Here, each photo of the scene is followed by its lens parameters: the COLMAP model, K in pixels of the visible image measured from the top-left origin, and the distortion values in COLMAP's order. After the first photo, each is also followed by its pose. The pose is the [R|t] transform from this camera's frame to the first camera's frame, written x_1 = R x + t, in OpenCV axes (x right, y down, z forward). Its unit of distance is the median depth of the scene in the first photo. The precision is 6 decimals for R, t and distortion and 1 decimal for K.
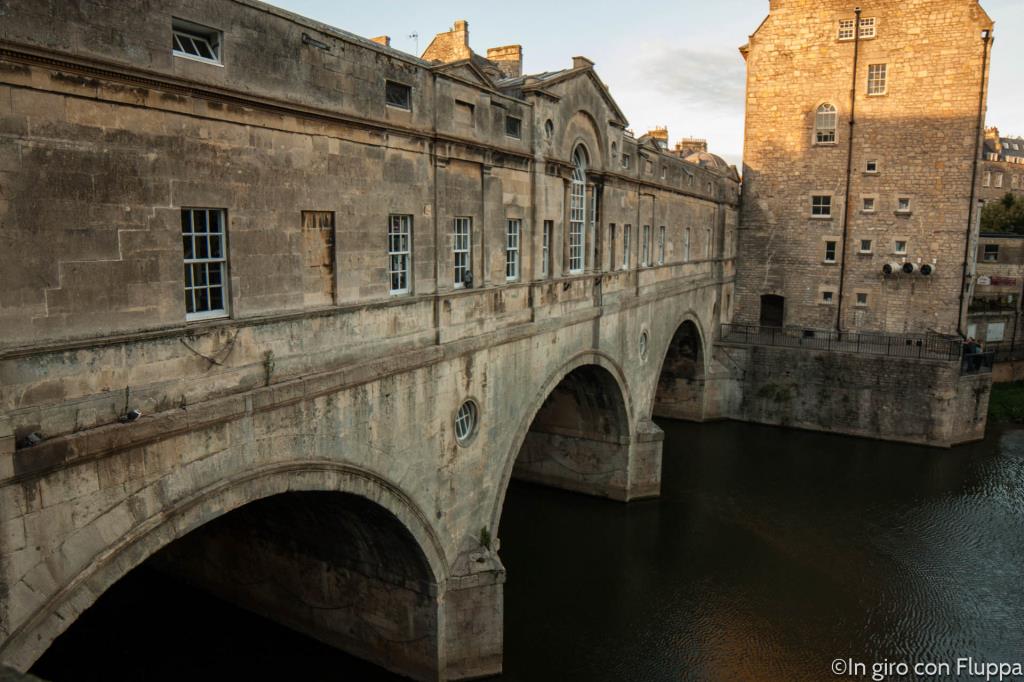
lens RADIAL K [[672.0, 0, 514.5], [0, 672.0, 336.1], [0, 0, 1]] dist [-0.124649, 0.056420]
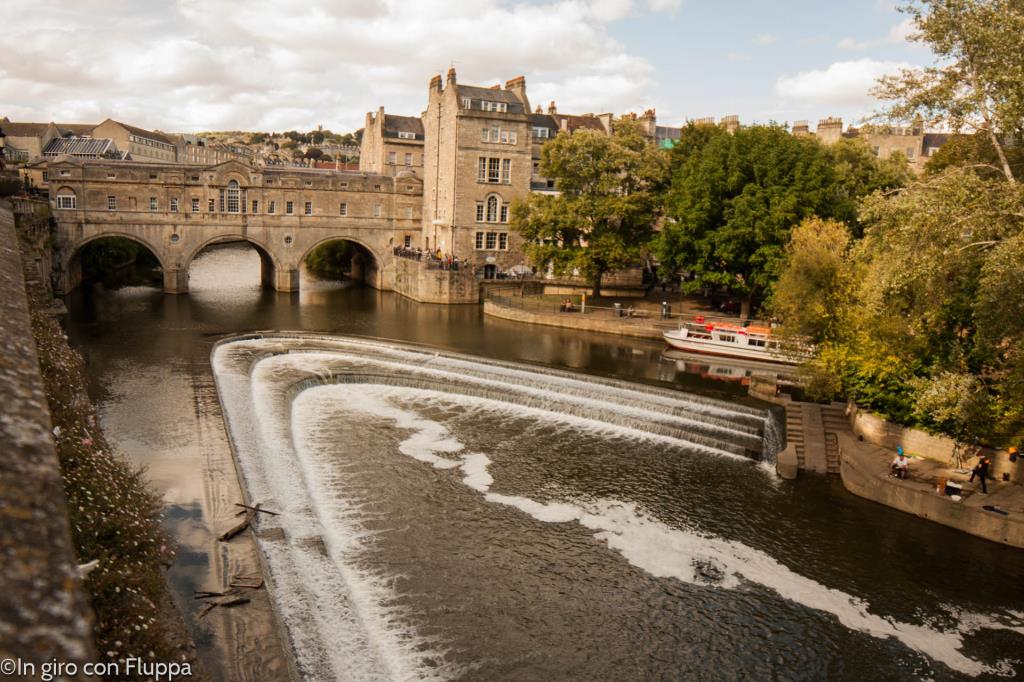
lens RADIAL K [[672.0, 0, 514.5], [0, 672.0, 336.1], [0, 0, 1]] dist [-0.124649, 0.056420]
pose [[0.778764, 0.121931, -0.615353, 4.783119], [-0.126323, 0.991315, 0.036559, 0.335264], [0.614466, 0.049263, 0.787404, -1.183351]]
